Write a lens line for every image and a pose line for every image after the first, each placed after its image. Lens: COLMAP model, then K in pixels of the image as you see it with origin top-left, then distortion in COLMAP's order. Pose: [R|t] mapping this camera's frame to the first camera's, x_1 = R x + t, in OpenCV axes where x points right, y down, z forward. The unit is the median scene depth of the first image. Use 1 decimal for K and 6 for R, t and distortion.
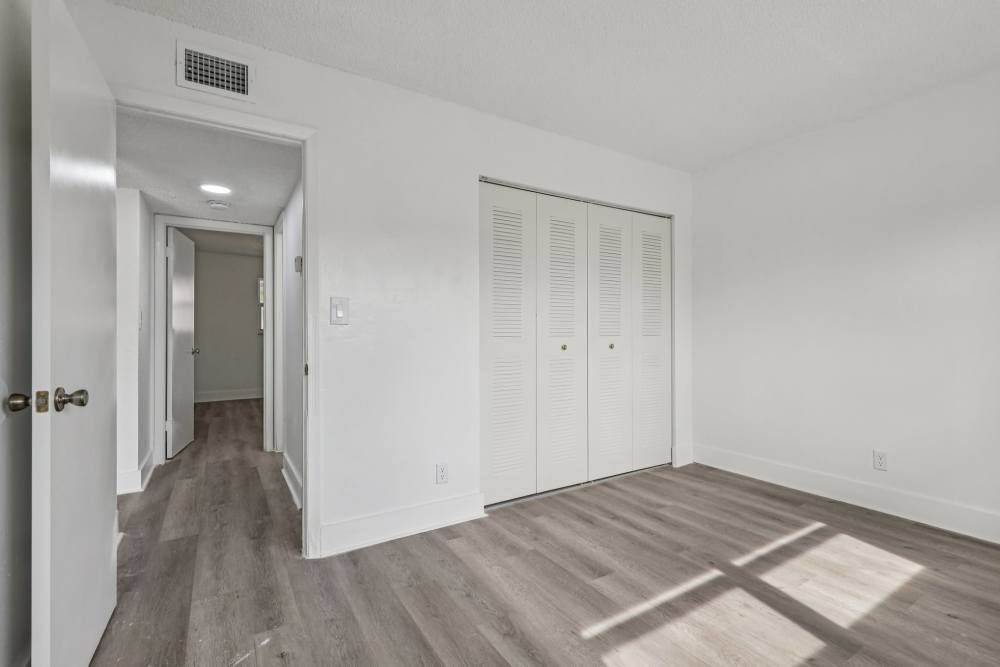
lens RADIAL K [[463.0, 0, 519.4], [0, 463.0, 334.3], [0, 0, 1]] dist [0.017548, -0.003593]
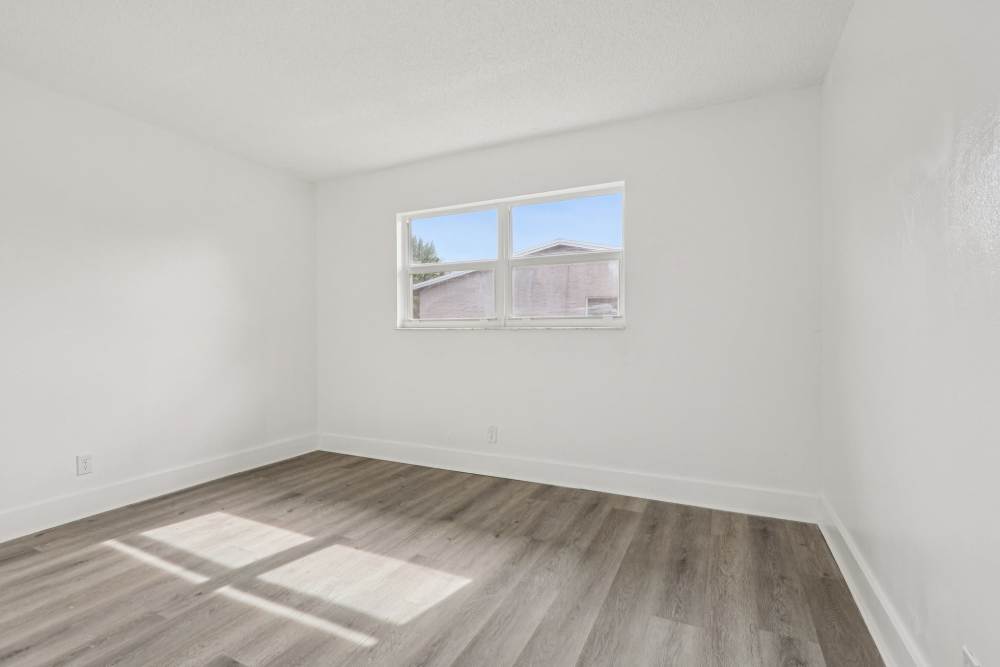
lens RADIAL K [[463.0, 0, 510.6], [0, 463.0, 338.2], [0, 0, 1]] dist [0.017548, -0.003593]
pose [[-0.543509, 0.000272, 0.839403, -0.722653], [0.010403, 0.999925, 0.006411, 0.022770], [-0.839339, 0.012217, -0.543471, 1.135113]]
